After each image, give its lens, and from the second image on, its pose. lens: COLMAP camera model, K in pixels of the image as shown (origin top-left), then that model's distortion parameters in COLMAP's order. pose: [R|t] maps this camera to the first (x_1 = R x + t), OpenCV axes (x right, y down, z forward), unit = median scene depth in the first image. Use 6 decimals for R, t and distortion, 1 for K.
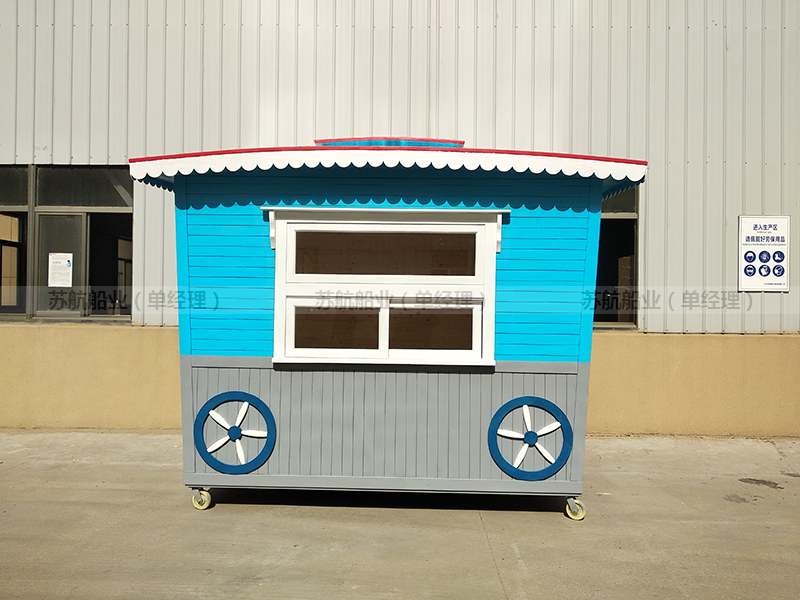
lens RADIAL K [[620.7, 0, 400.0], [0, 620.7, 300.0], [0, 0, 1]] dist [0.051322, -0.056294]
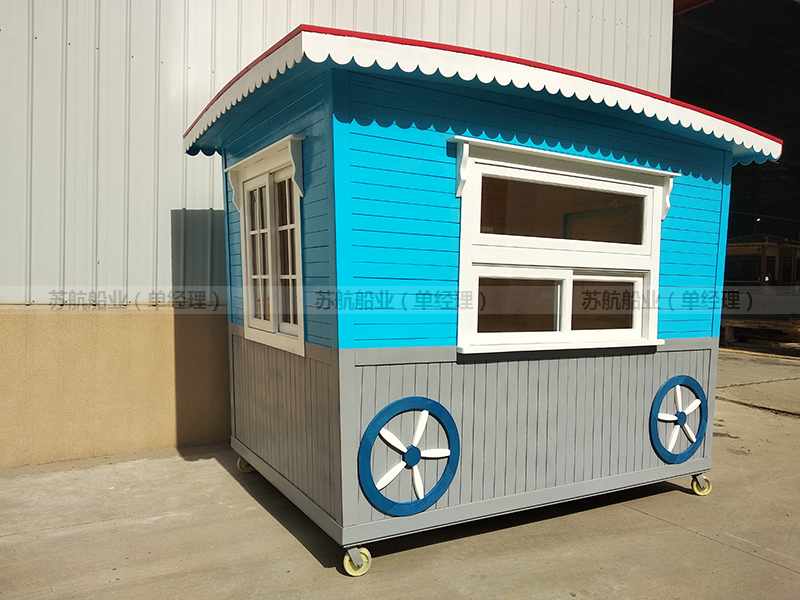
lens RADIAL K [[620.7, 0, 400.0], [0, 620.7, 300.0], [0, 0, 1]] dist [0.051322, -0.056294]
pose [[0.844558, -0.006071, 0.535430, -0.649105], [-0.017557, 0.999084, 0.039022, 0.010704], [-0.535176, -0.042357, 0.843678, 0.425966]]
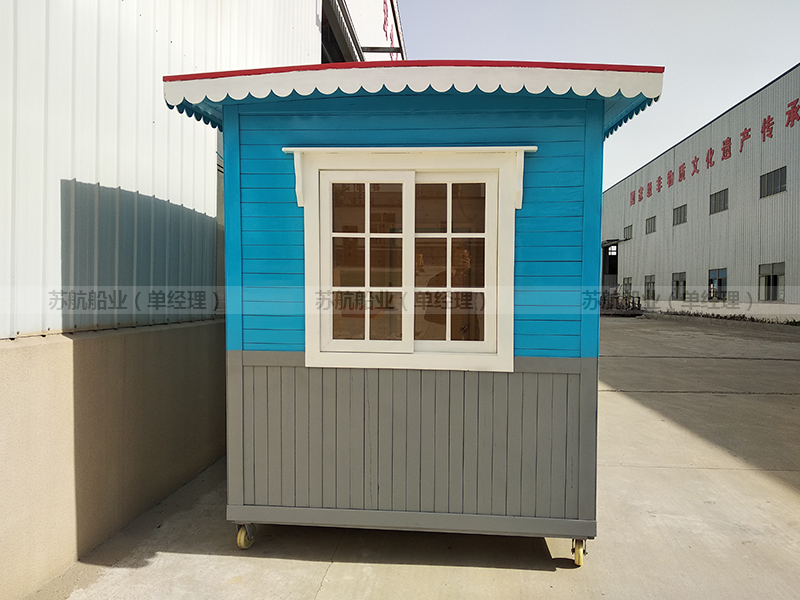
lens RADIAL K [[620.7, 0, 400.0], [0, 620.7, 300.0], [0, 0, 1]] dist [0.051322, -0.056294]
pose [[0.050190, -0.019589, 0.998548, -1.078845], [-0.018113, 0.999625, 0.020521, 0.012343], [-0.998575, -0.019117, 0.049816, 1.203715]]
